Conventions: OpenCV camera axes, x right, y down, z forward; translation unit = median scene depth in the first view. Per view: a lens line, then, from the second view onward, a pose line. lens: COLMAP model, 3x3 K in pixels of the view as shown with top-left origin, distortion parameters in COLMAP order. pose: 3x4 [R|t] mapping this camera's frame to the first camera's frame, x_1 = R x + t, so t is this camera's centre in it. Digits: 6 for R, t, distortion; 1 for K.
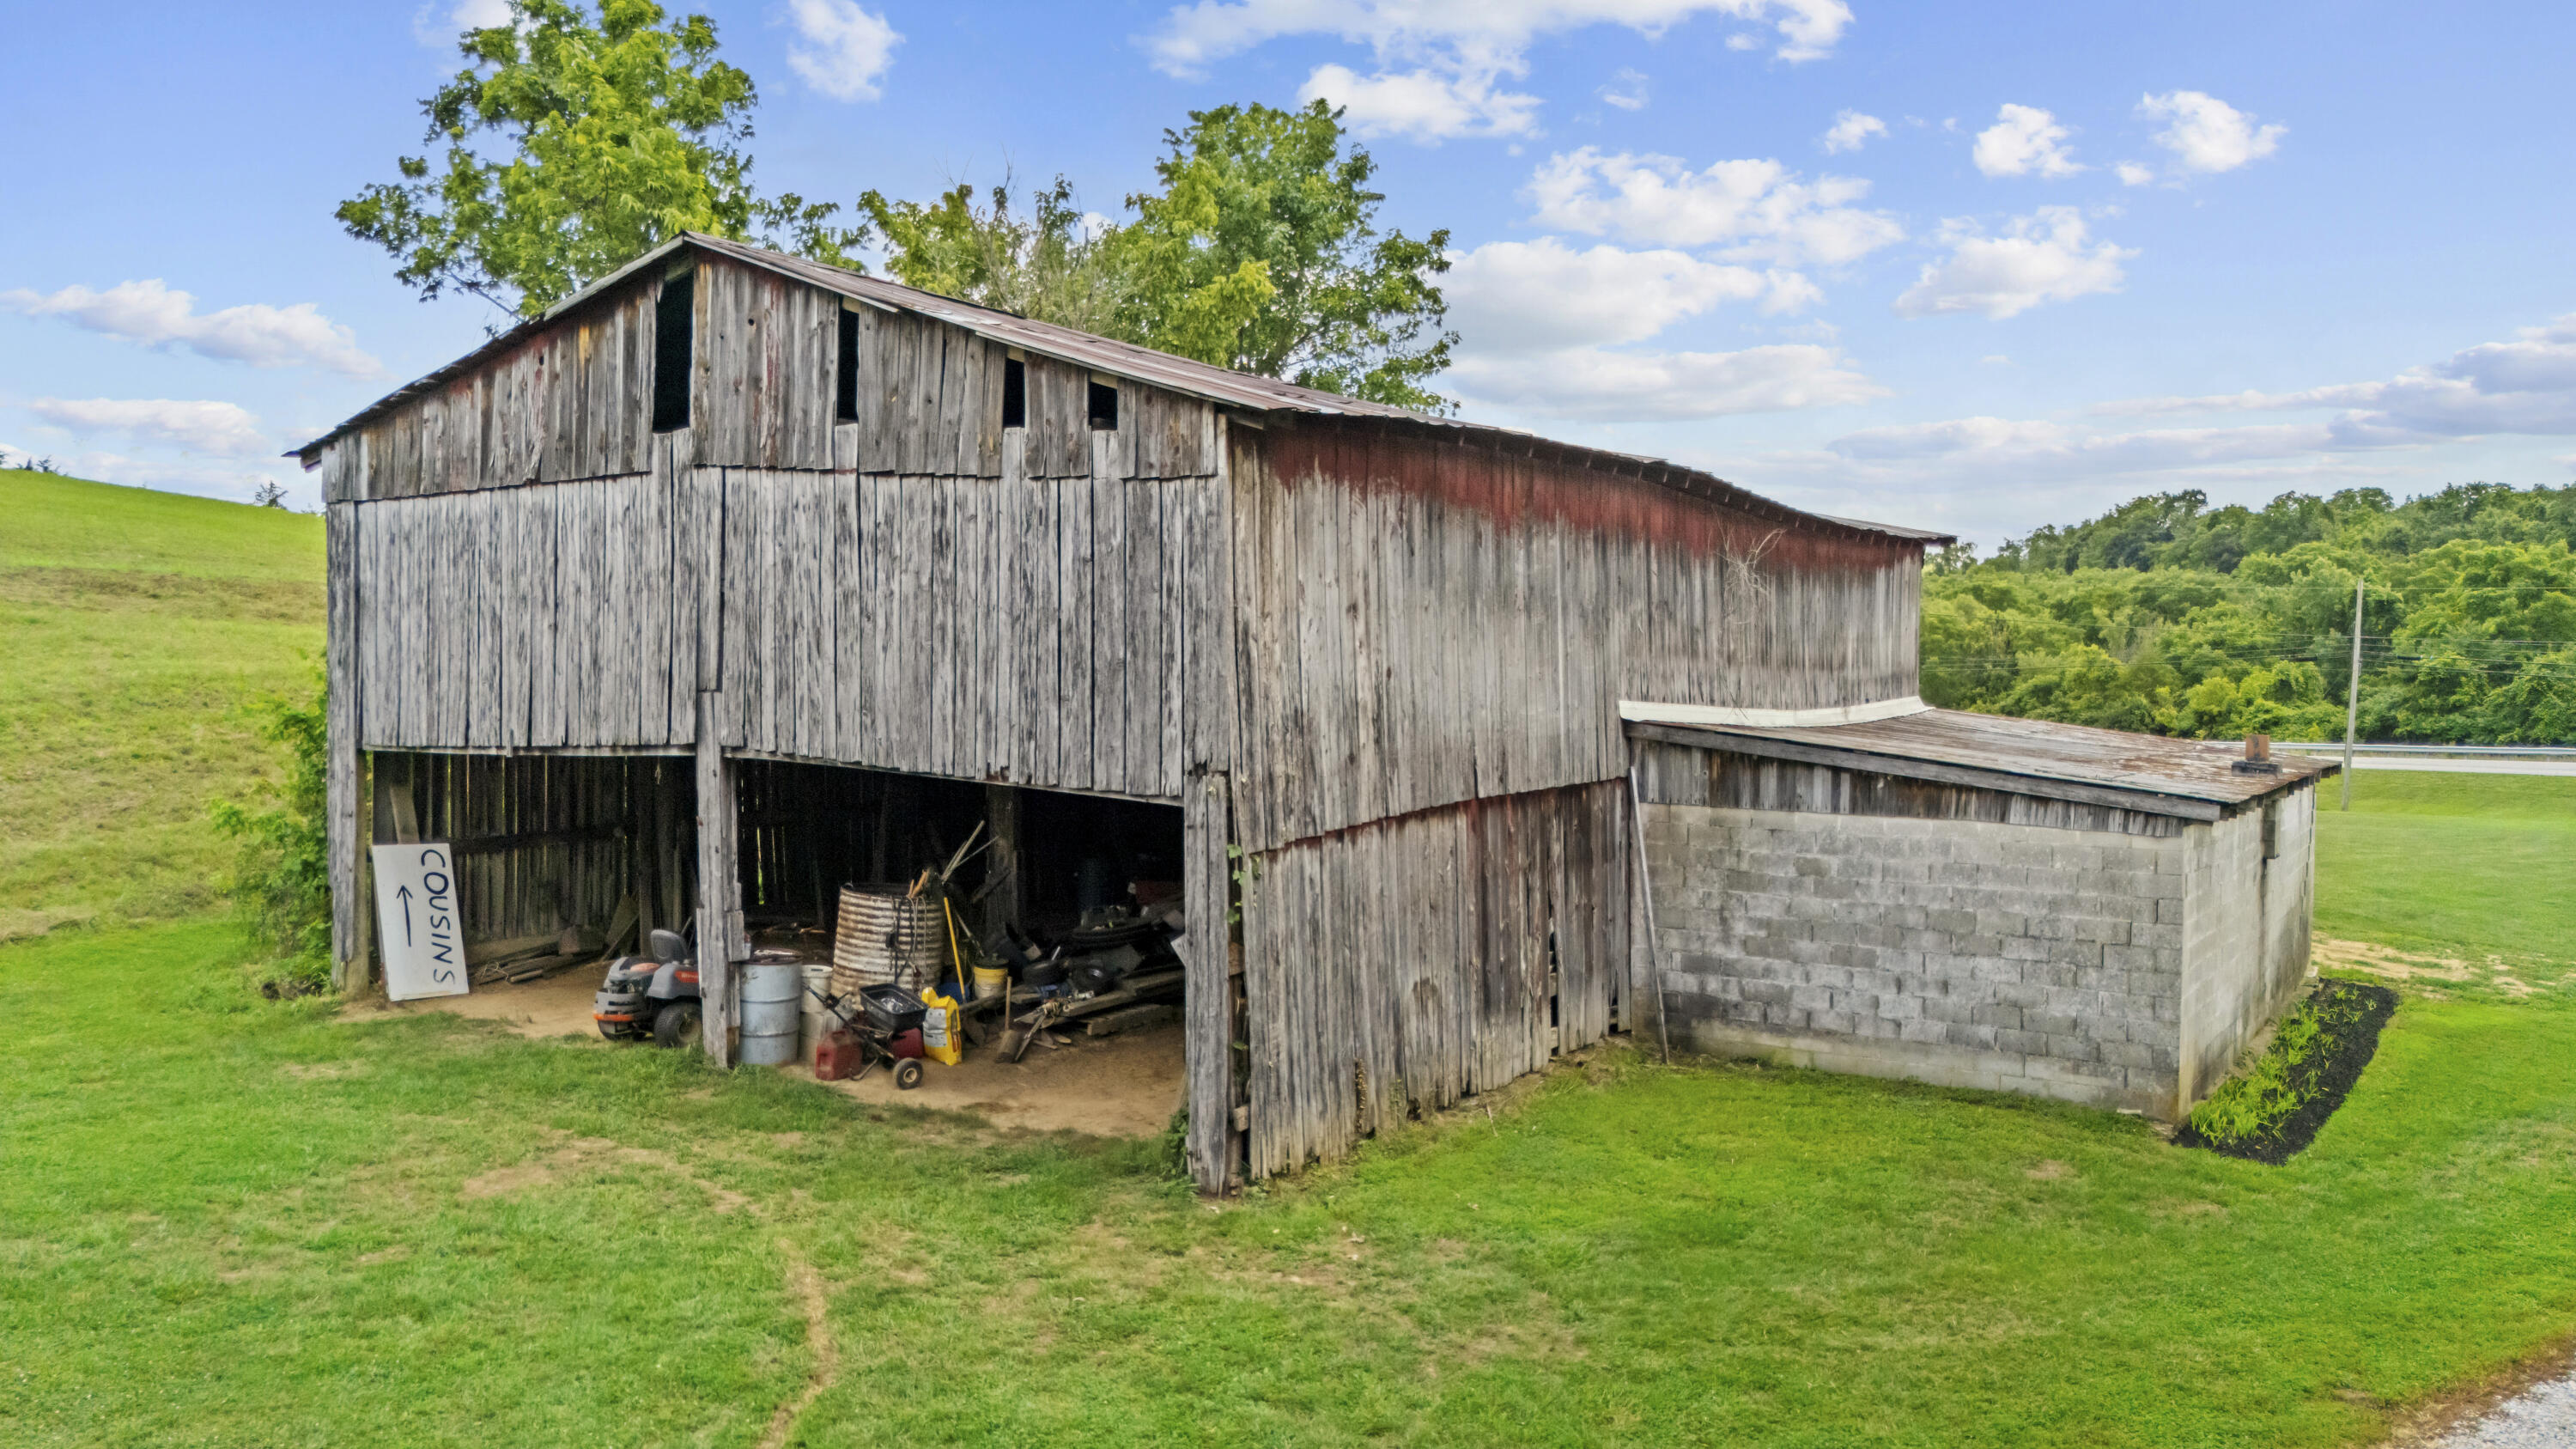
lens RADIAL K [[1971.2, 0, 1447.1], [0, 1971.2, 731.5], [0, 0, 1]] dist [0.115144, -0.054935]
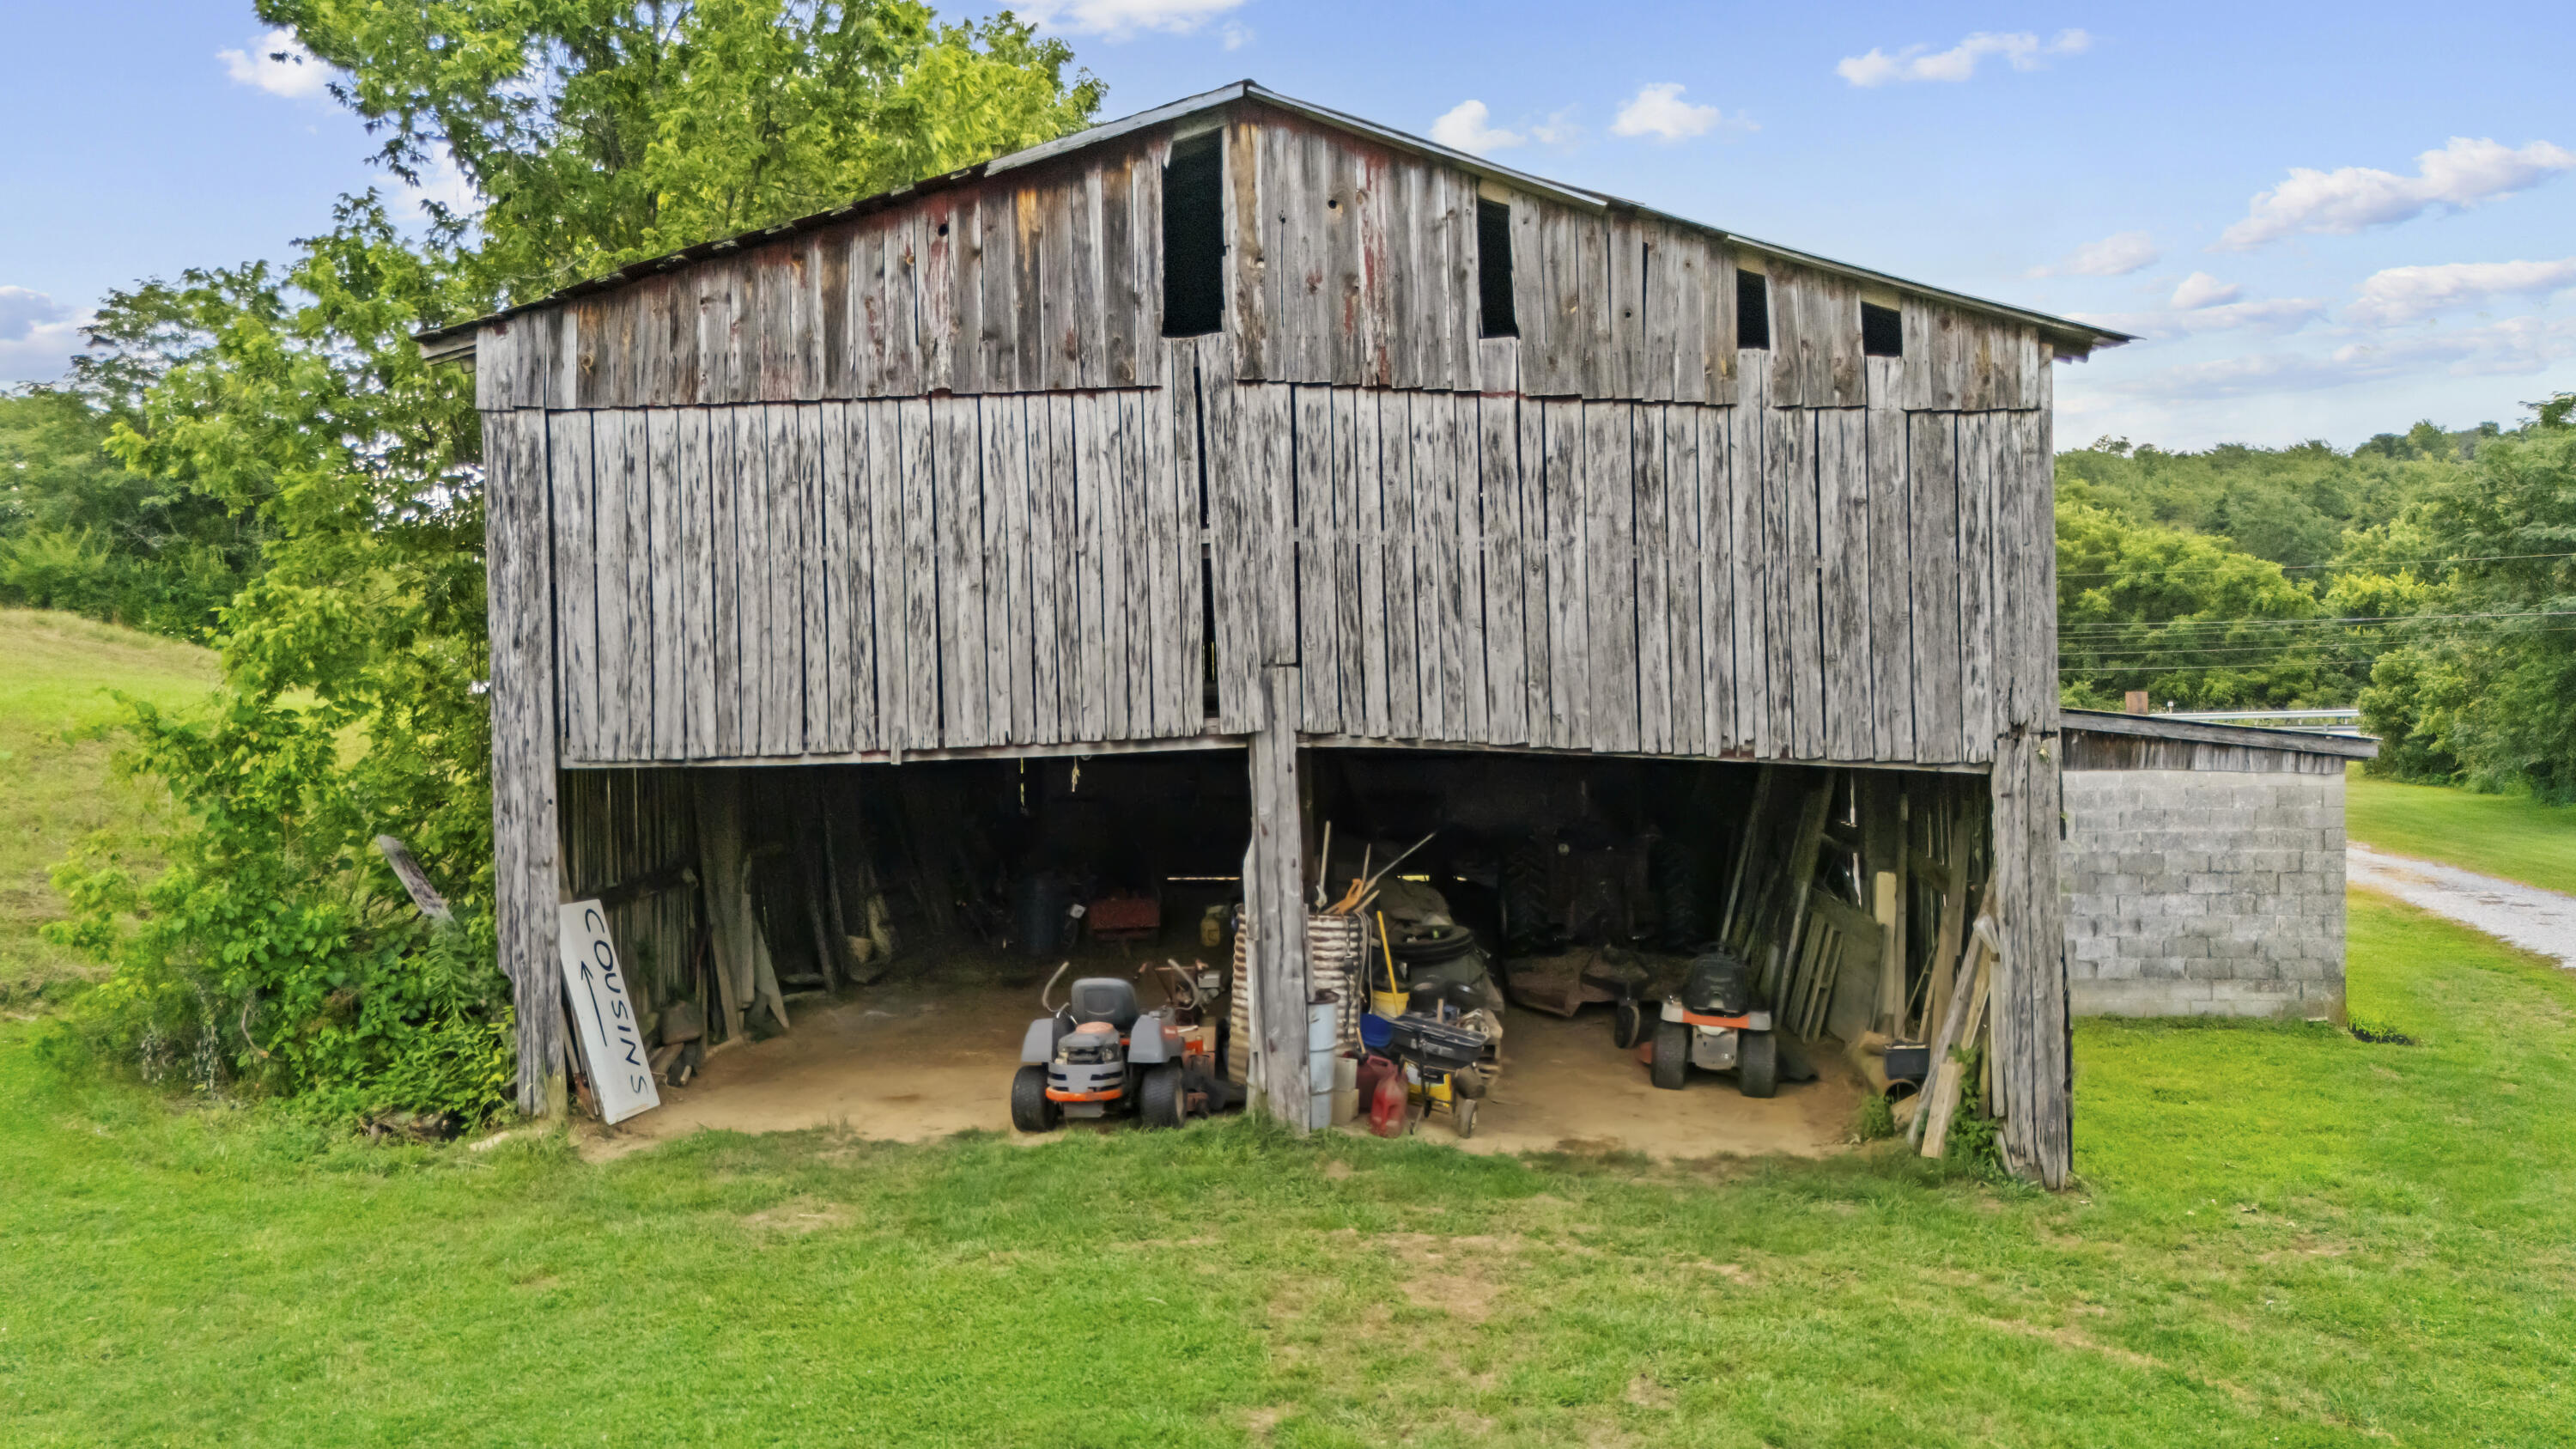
lens RADIAL K [[1971.2, 0, 1295.4], [0, 1971.2, 736.0], [0, 0, 1]] dist [0.115144, -0.054935]
pose [[0.863160, -0.034271, 0.503766, -0.761961], [0.035645, 0.999341, 0.006910, 0.002712], [-0.503671, 0.011992, 0.863812, 0.321118]]
